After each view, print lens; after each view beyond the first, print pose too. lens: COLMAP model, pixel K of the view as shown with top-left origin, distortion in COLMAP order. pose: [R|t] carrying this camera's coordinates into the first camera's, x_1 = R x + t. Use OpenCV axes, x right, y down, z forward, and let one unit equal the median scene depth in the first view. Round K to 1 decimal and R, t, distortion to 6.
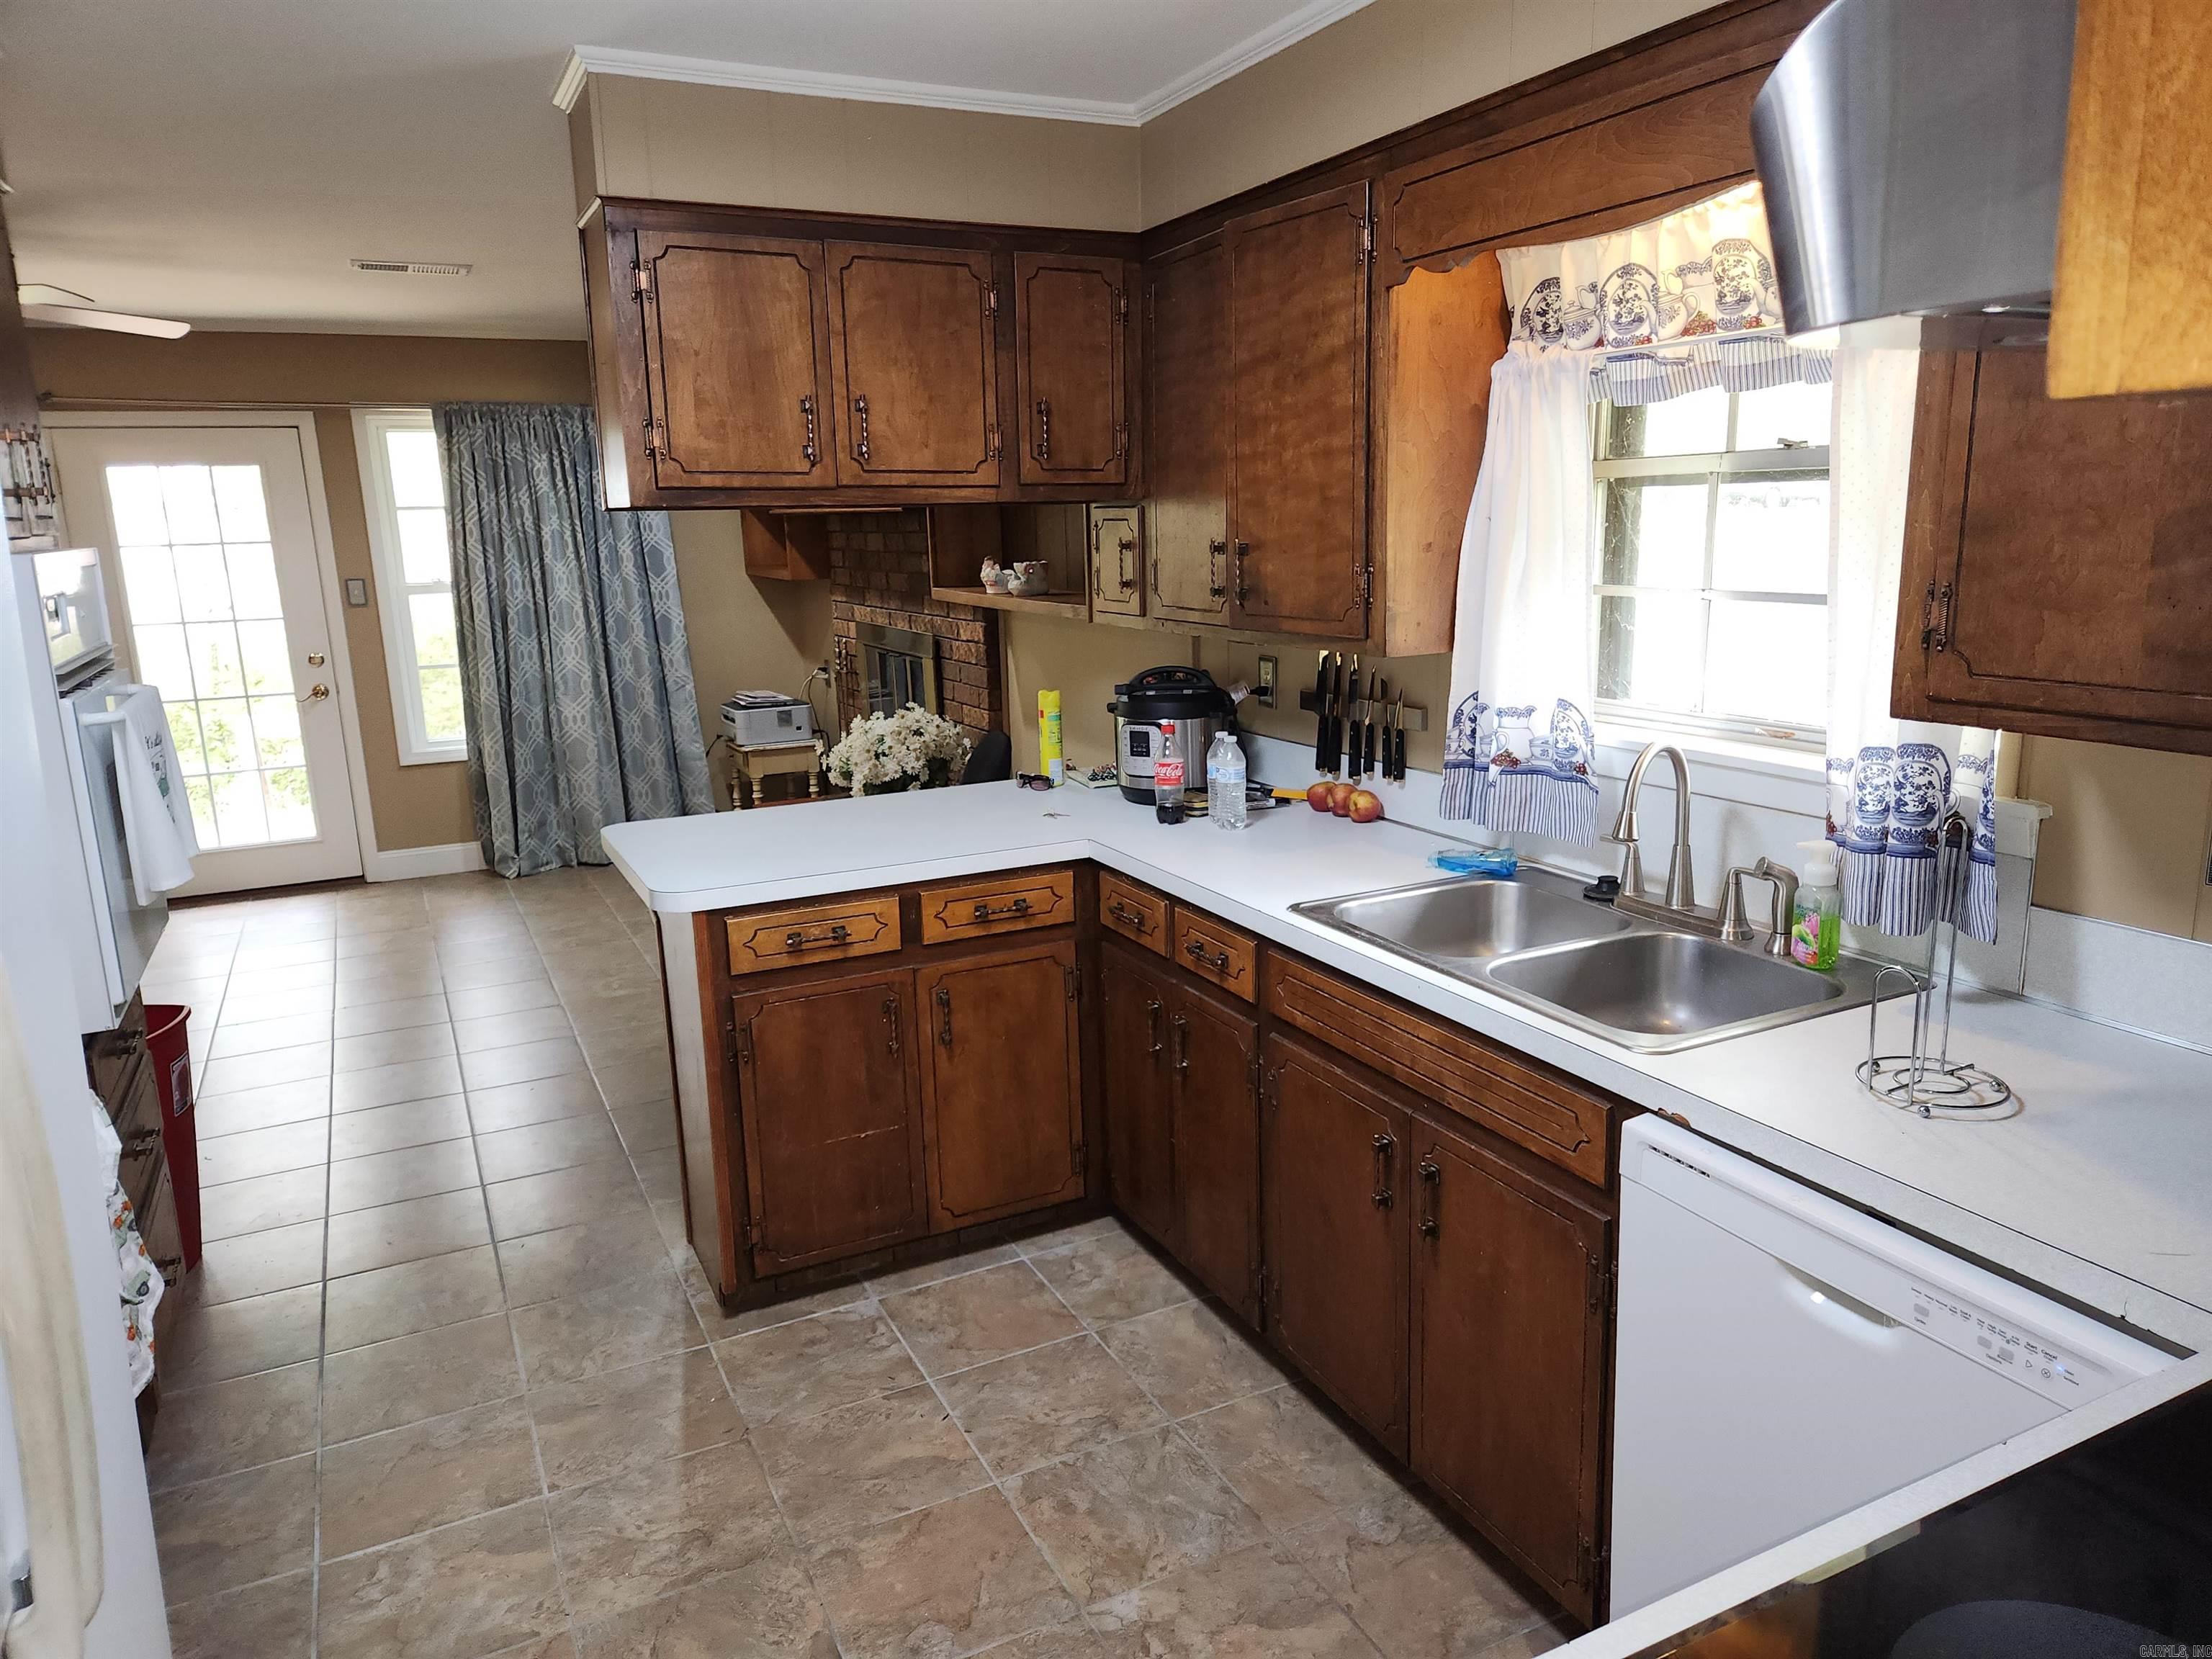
lens RADIAL K [[1456.2, 0, 1111.9], [0, 1456.2, 823.6], [0, 0, 1]] dist [0.043622, 0.000122]
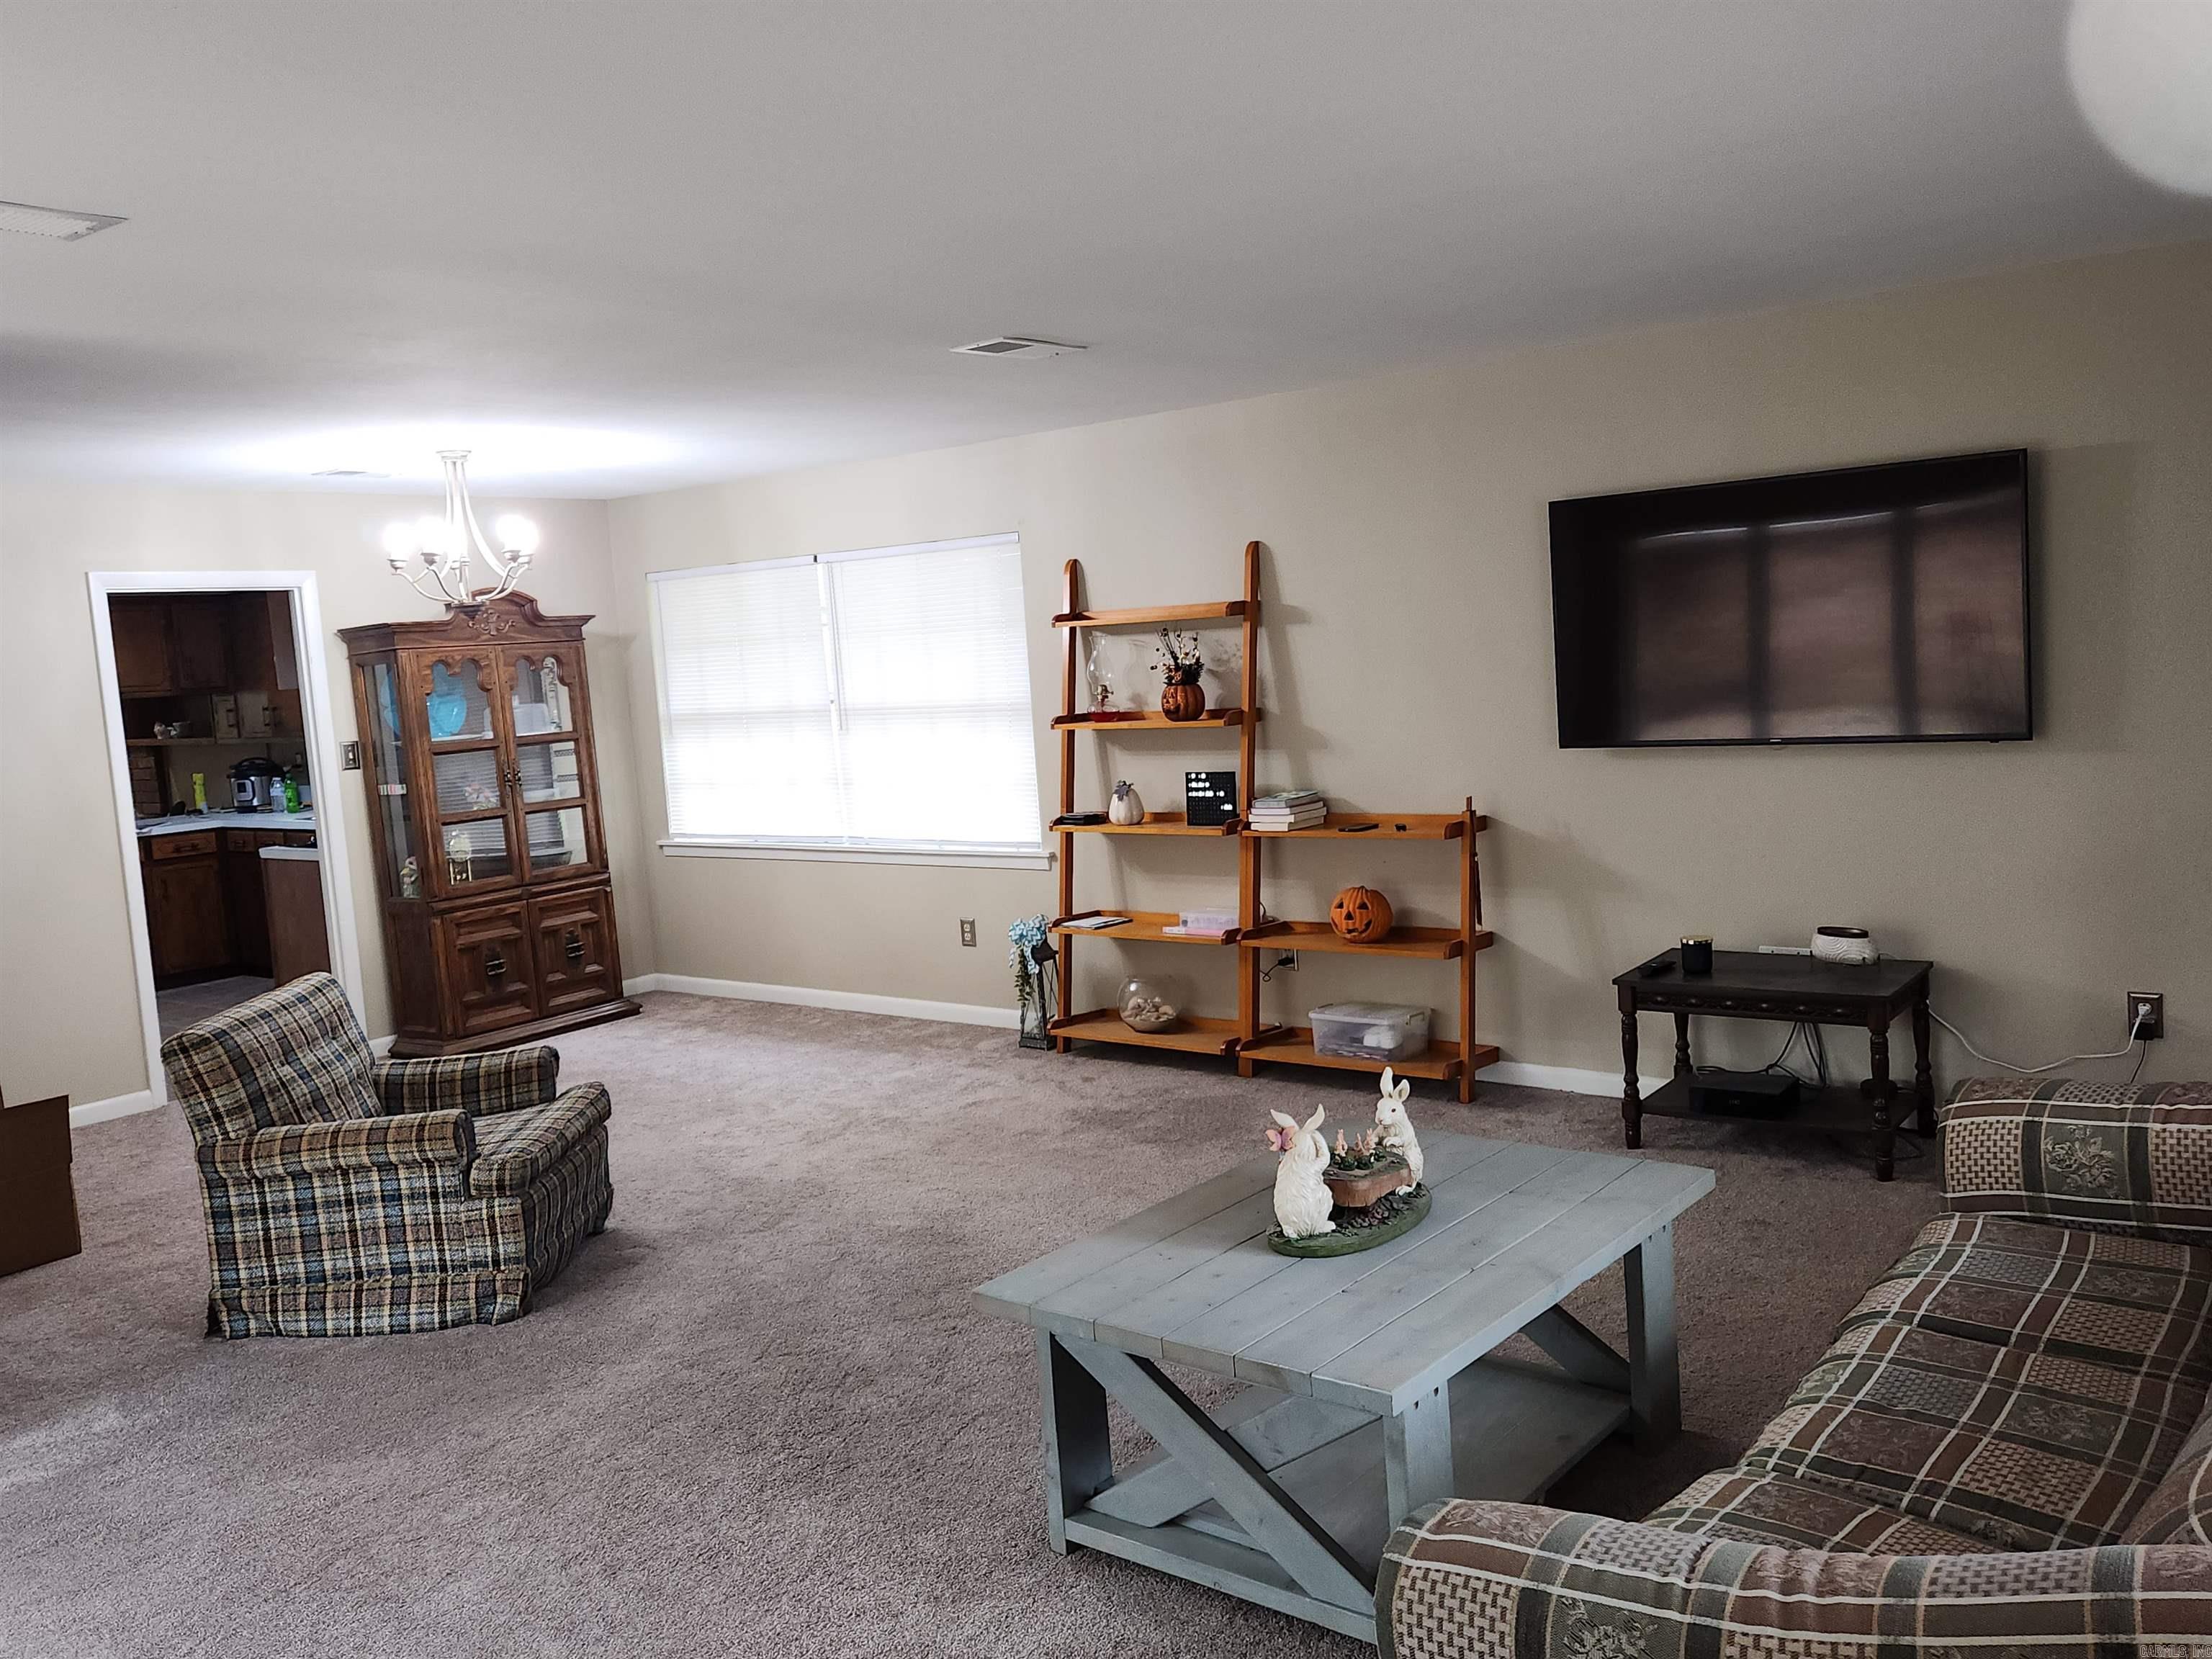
lens RADIAL K [[1804.0, 0, 1148.4], [0, 1804.0, 821.6], [0, 0, 1]] dist [0.014938, 0.000888]
pose [[0.896906, -0.074130, 0.435963, 0.058854], [0.128272, 0.987076, -0.096055, 0.530266], [-0.423208, 0.142074, 0.894824, -2.576740]]
